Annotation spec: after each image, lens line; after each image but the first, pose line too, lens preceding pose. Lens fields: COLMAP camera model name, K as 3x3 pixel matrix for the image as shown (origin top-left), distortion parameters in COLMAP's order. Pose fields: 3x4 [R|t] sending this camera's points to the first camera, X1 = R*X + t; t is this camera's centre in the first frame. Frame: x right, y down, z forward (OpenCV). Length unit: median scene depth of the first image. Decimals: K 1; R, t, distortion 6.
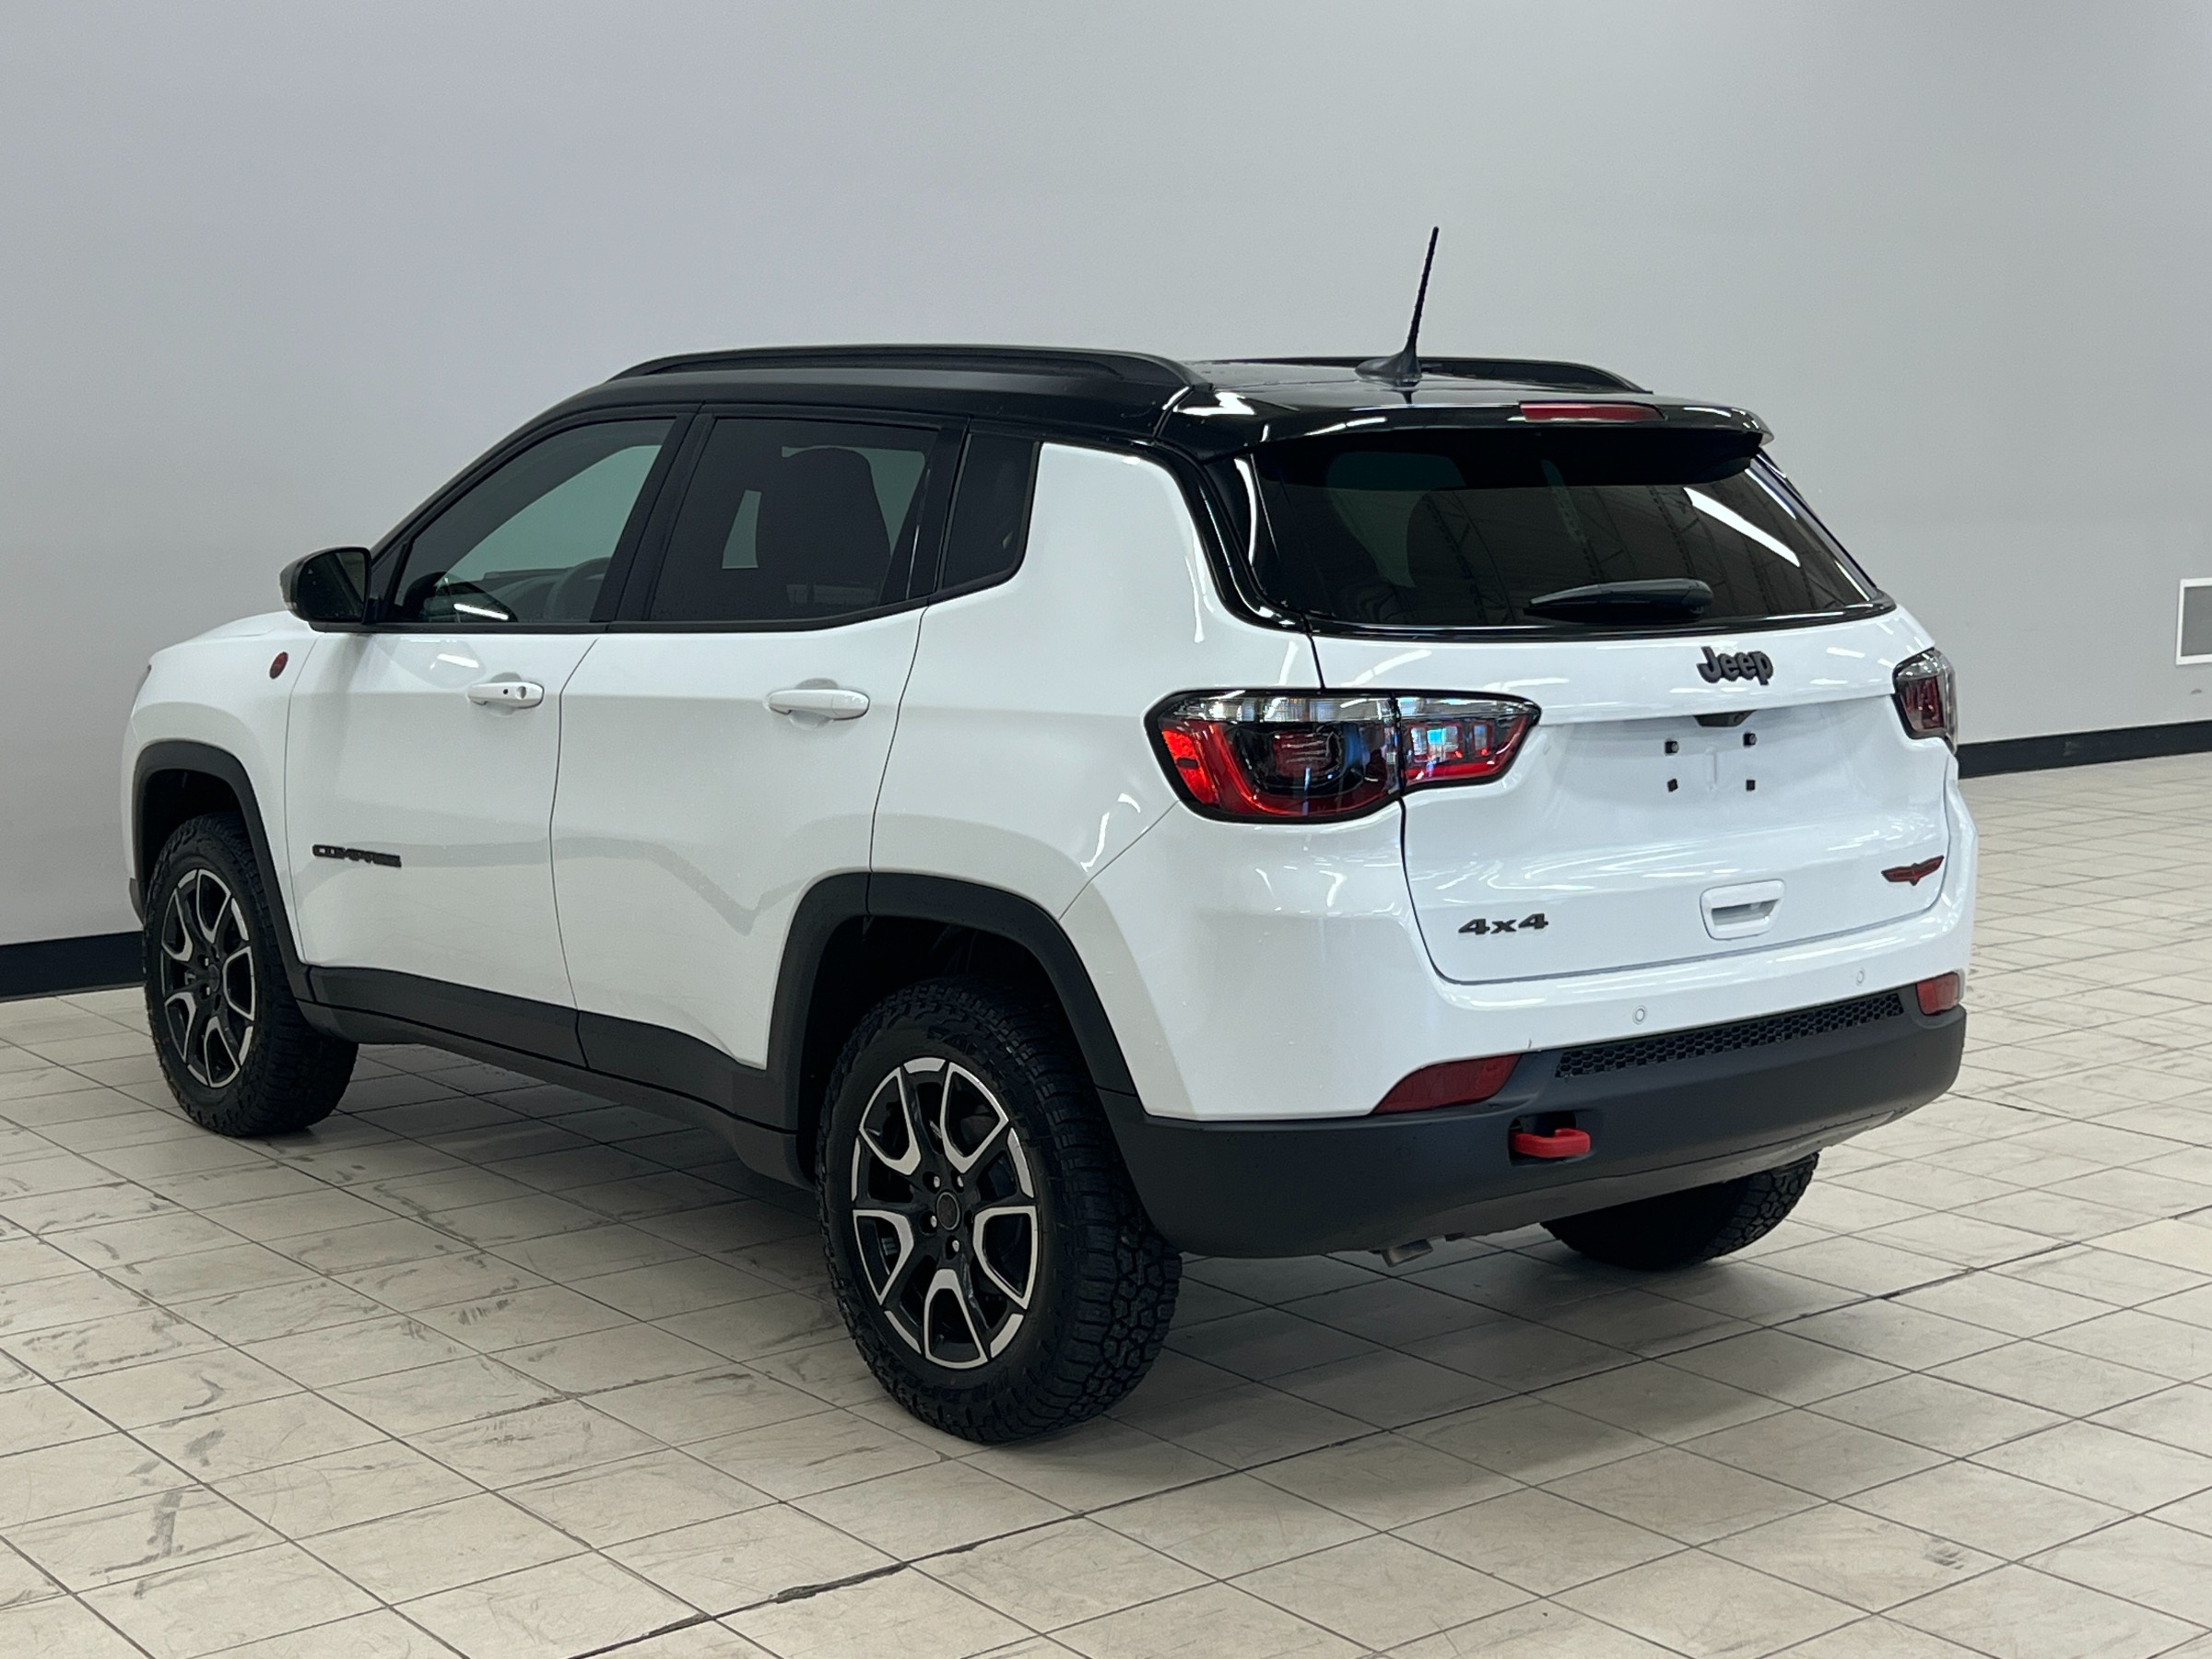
lens RADIAL K [[3045.4, 0, 1116.0], [0, 3045.4, 827.5], [0, 0, 1]] dist [0.127979, 0.000000]
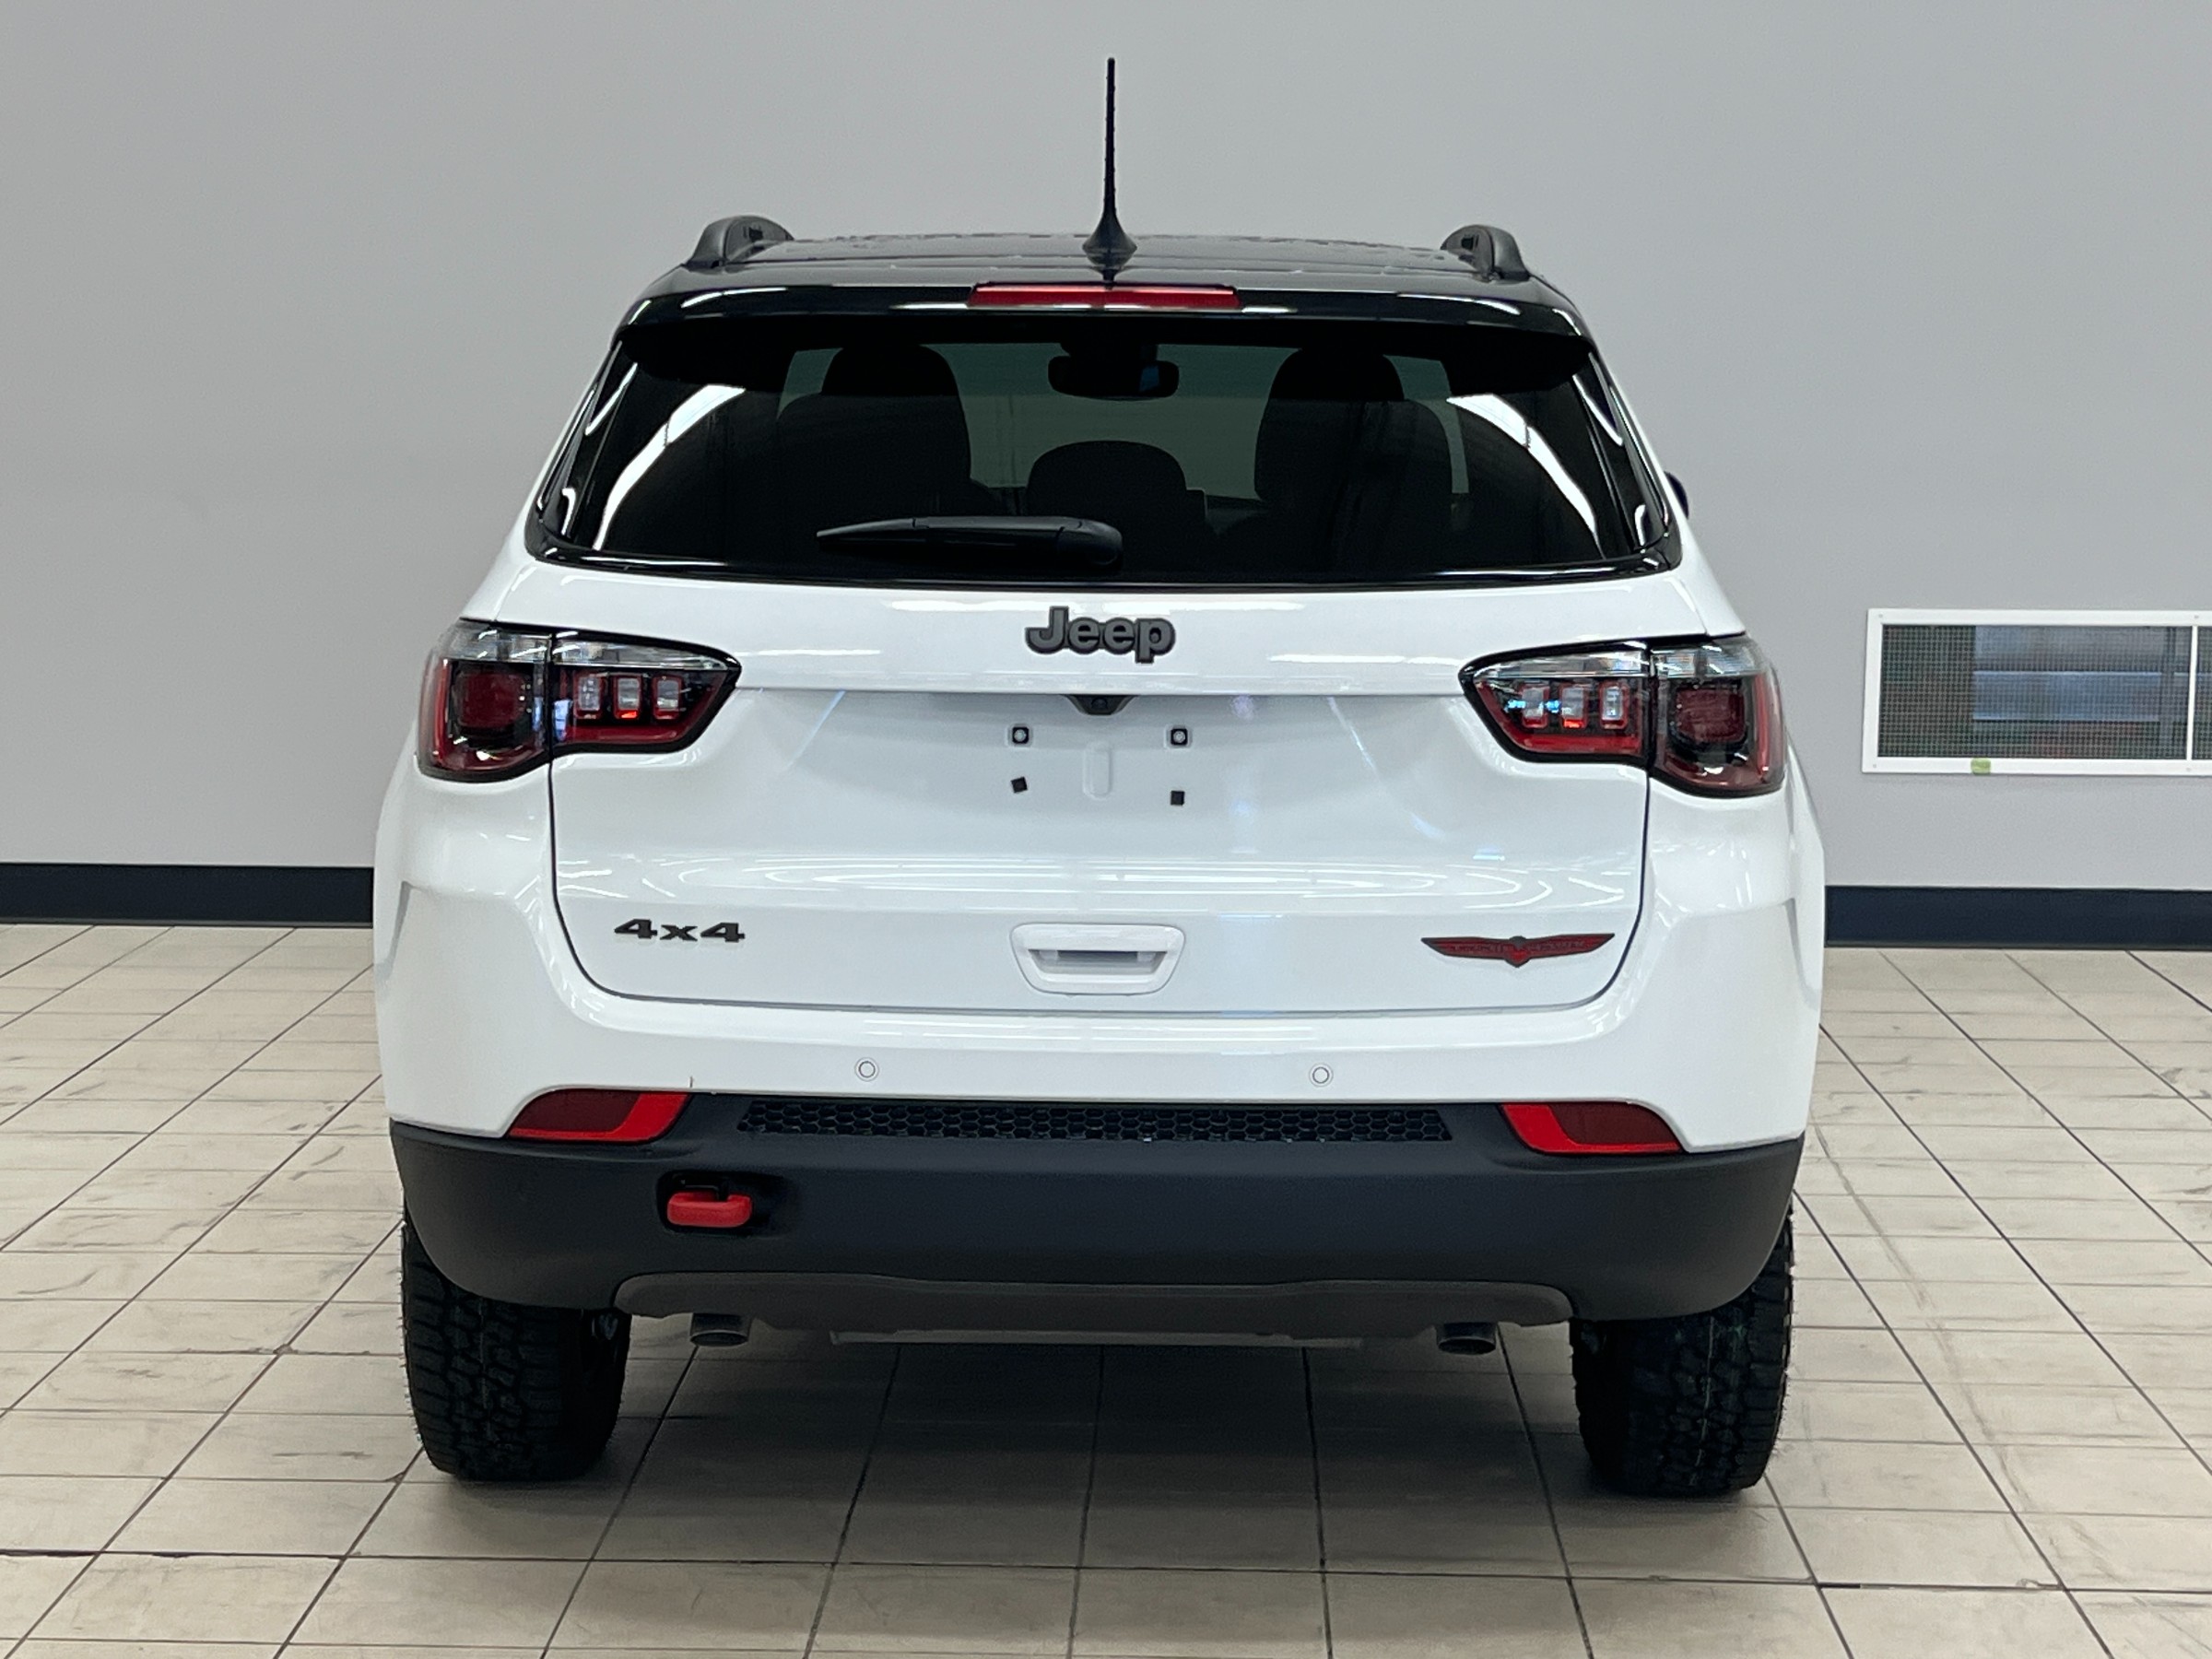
lens RADIAL K [[3813.4, 0, 1099.1], [0, 3813.4, 815.6], [0, 0, 1]] dist [0.130513, 0.000000]
pose [[0.760650, 0.086566, -0.643364, 0.810988], [-0.089781, 0.995573, 0.027809, -0.034428], [0.642923, 0.036609, 0.765055, 0.280925]]
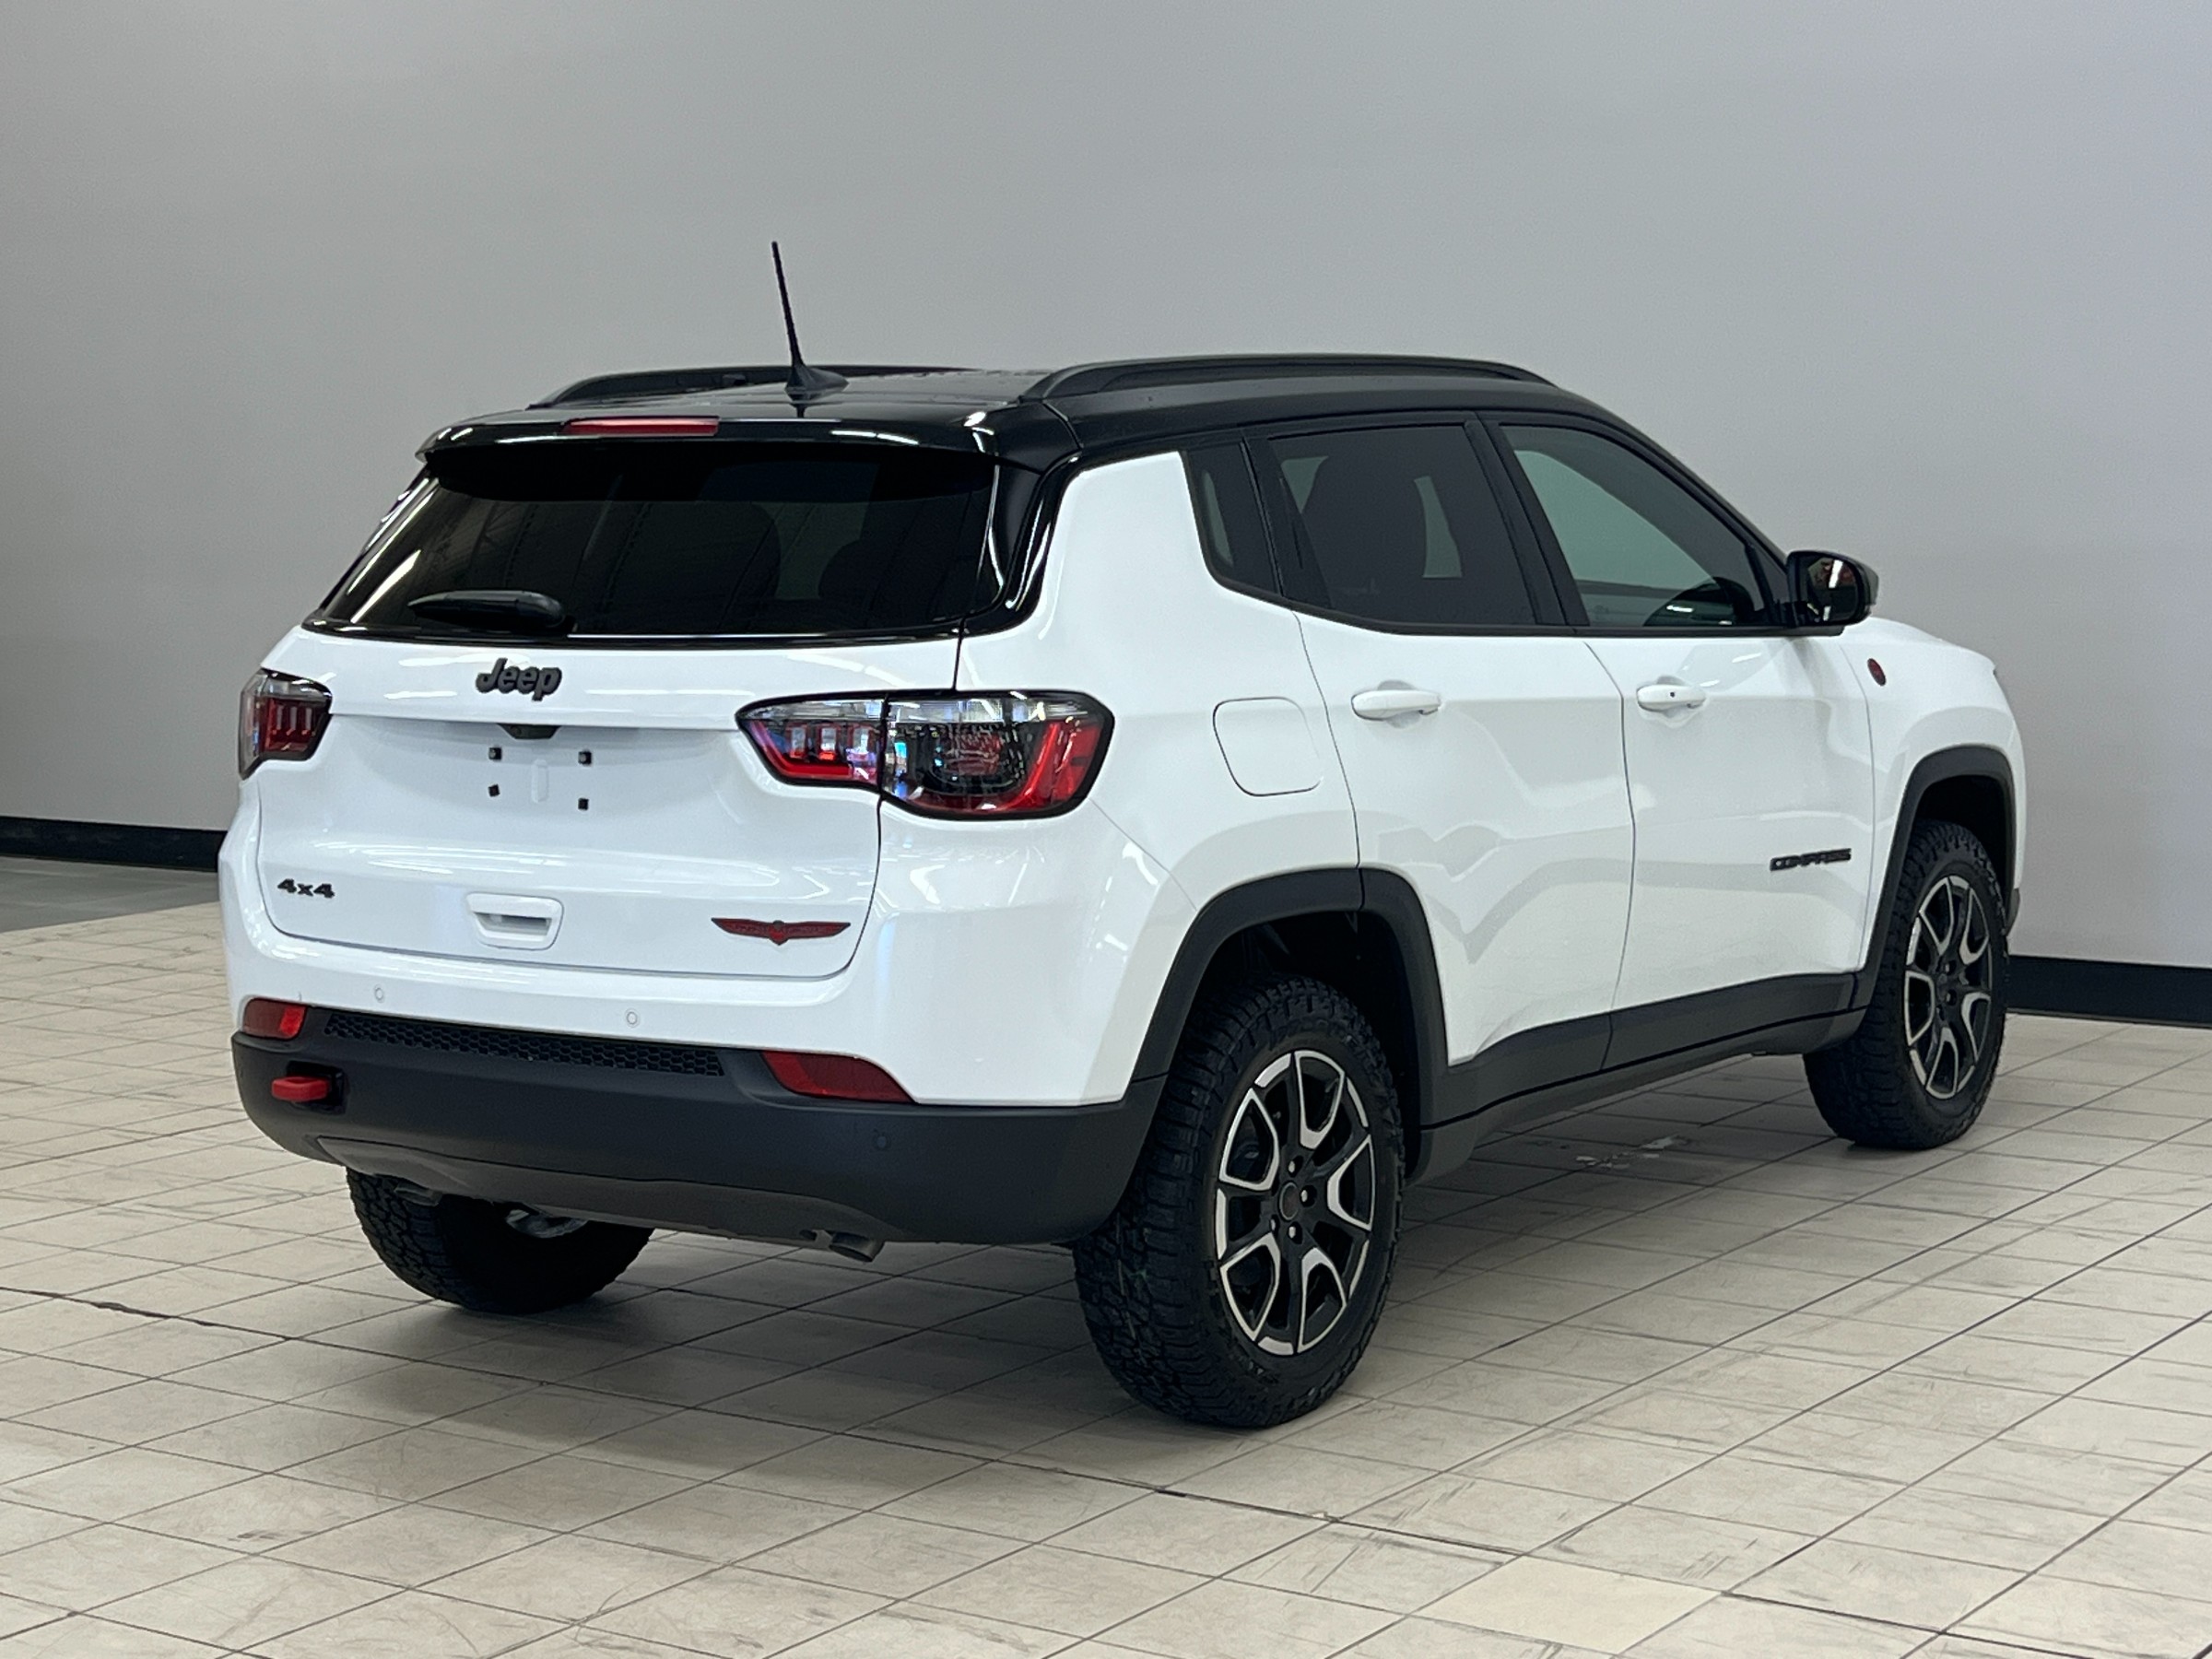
lens RADIAL K [[3813.4, 0, 1117.5], [0, 3813.4, 849.1], [0, 0, 1]] dist [0.130513, 0.000000]
pose [[0.278754, 0.094711, -0.955681, 1.470743], [-0.107995, 0.991905, 0.066800, -0.102874], [0.954271, 0.084588, 0.286726, 0.830342]]
